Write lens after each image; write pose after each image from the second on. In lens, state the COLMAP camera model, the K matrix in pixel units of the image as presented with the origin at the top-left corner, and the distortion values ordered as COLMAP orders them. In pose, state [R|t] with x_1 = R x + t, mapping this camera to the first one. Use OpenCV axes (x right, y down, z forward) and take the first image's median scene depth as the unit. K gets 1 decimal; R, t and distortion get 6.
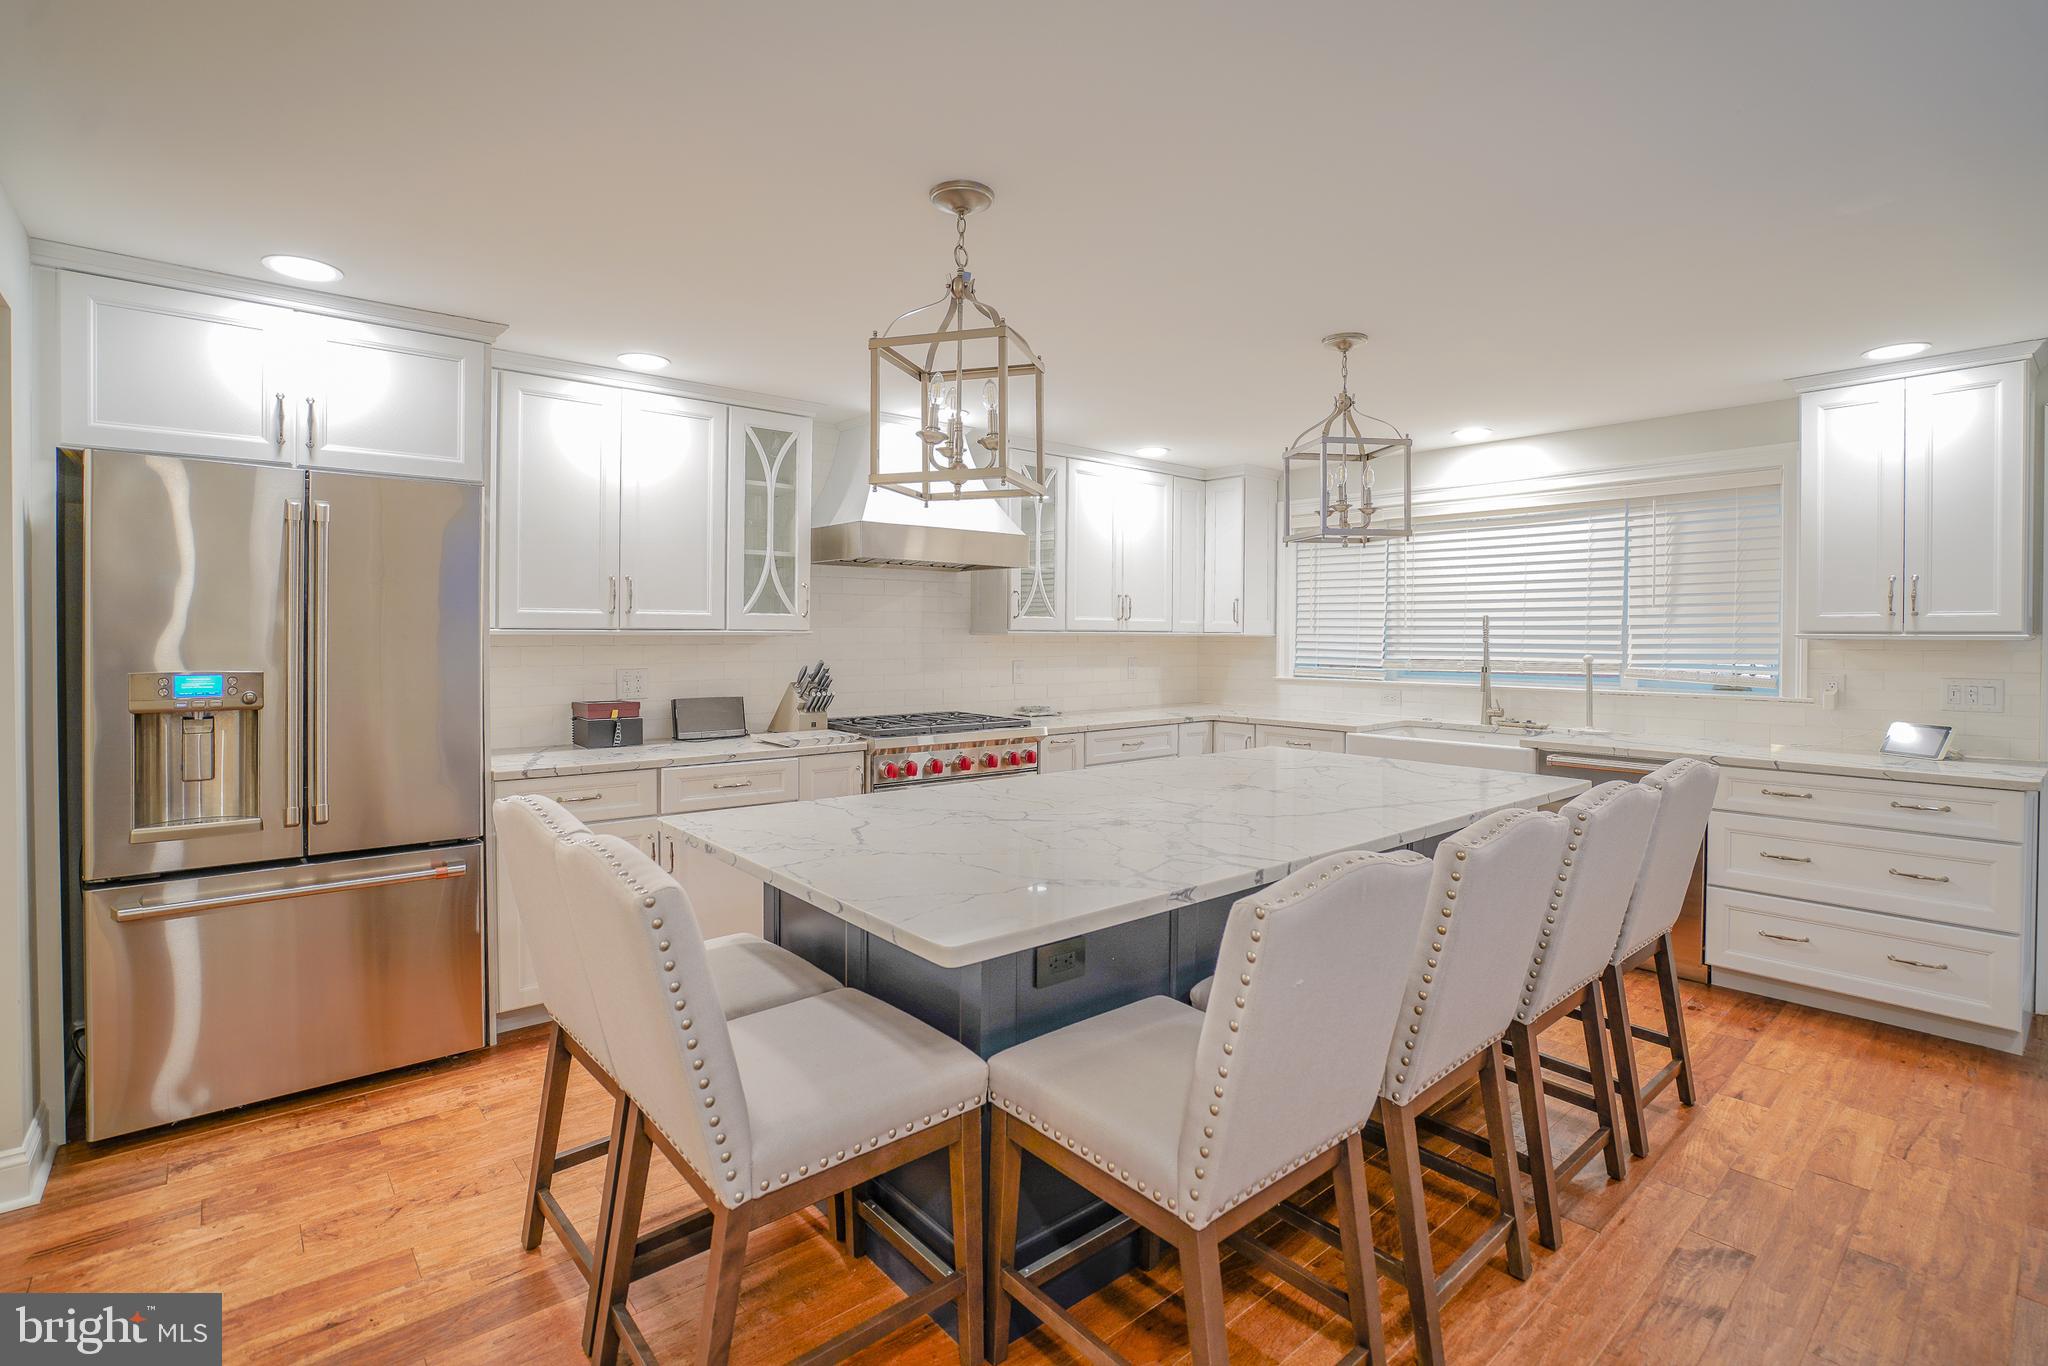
lens RADIAL K [[915.2, 0, 1032.7], [0, 915.2, 638.4], [0, 0, 1]] dist [-0.044902, 0.000114]
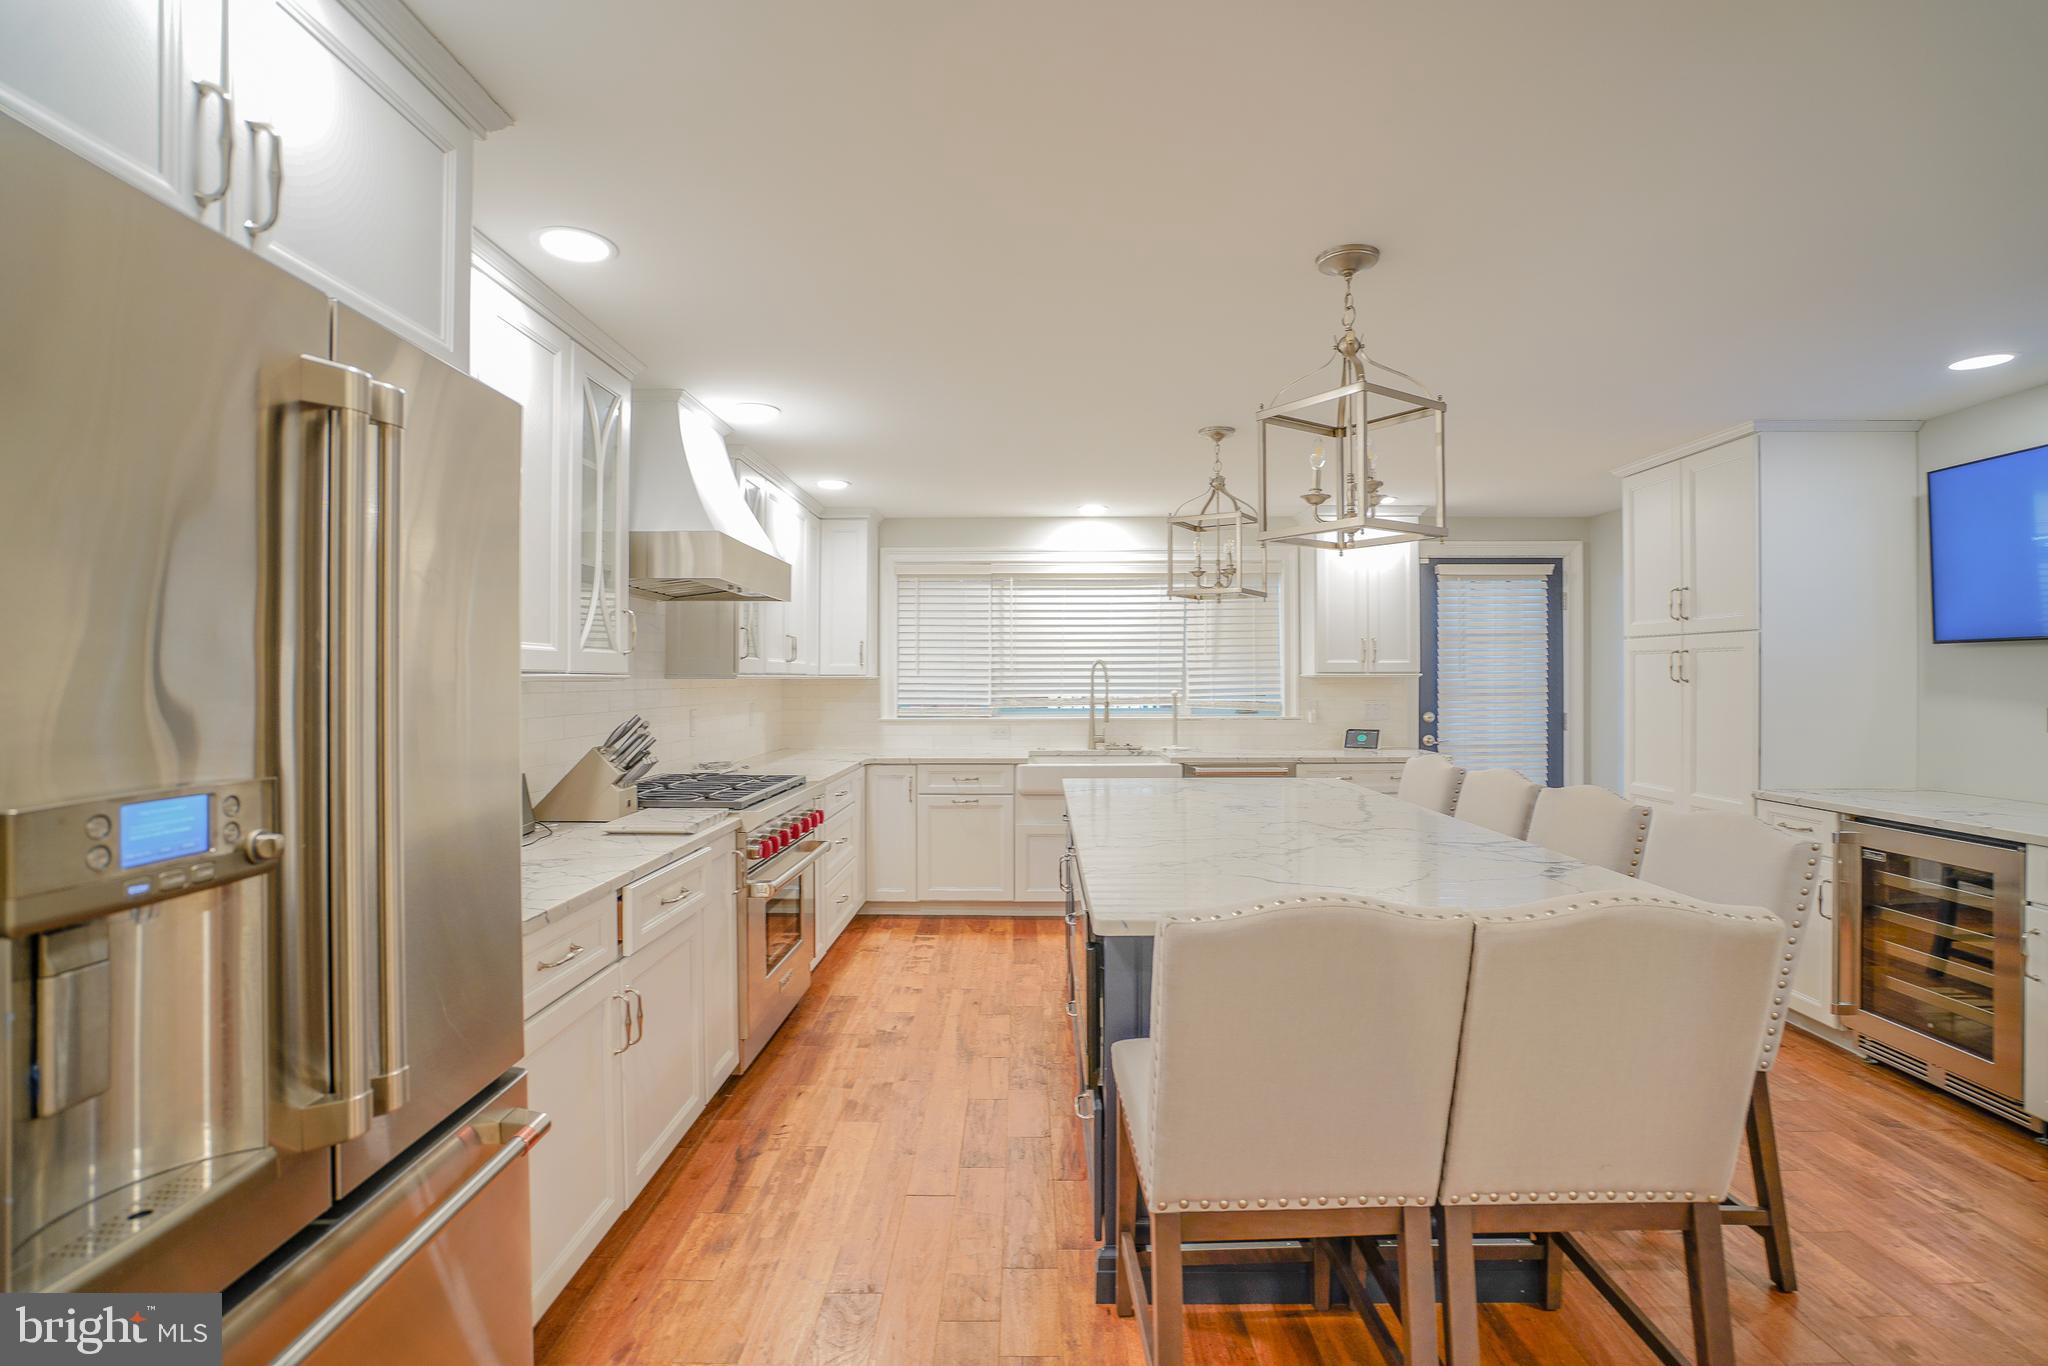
lens RADIAL K [[923.5, 0, 1031.3], [0, 923.5, 694.0], [0, 0, 1]] dist [-0.058639, 0.023633]
pose [[0.653932, -0.019564, 0.756300, -0.550292], [0.009375, 0.999798, 0.017757, -0.002370], [-0.756495, -0.004522, 0.653984, 0.280368]]
